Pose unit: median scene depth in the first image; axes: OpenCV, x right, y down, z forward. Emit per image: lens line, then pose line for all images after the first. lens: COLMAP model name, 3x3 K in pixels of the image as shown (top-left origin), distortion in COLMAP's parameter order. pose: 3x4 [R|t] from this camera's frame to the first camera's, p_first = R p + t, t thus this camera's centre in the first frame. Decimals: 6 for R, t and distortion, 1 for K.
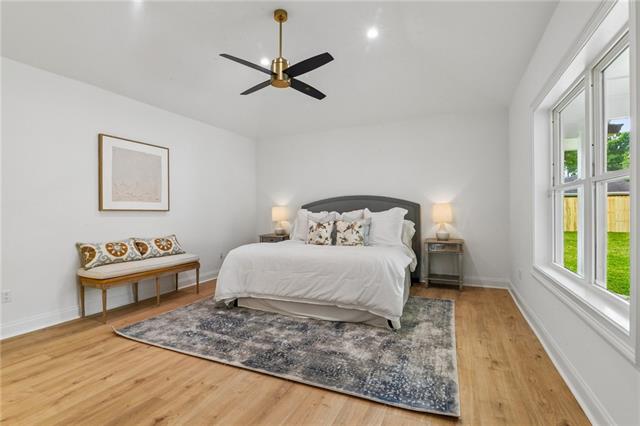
lens RADIAL K [[295.3, 0, 320.0], [0, 295.3, 213.0], [0, 0, 1]] dist [-0.001035, -0.000031]
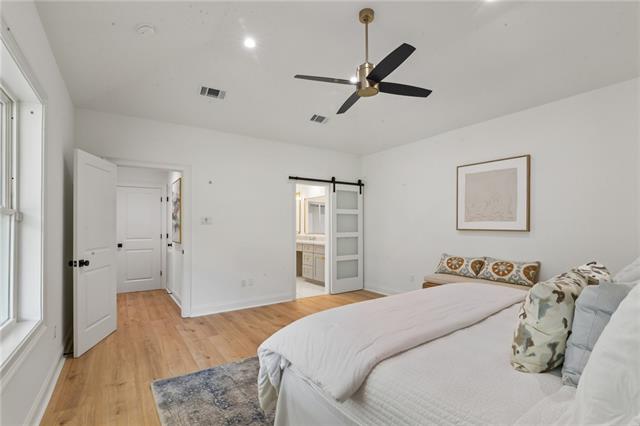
lens RADIAL K [[302.2, 0, 319.4], [0, 302.2, 220.2], [0, 0, 1]] dist [-0.003187, -0.000128]
pose [[-0.523067, -0.002232, -0.852289, 0.591089], [0.000461, 0.999996, -0.002901, -0.042512], [0.852292, -0.001911, -0.523063, 1.122283]]
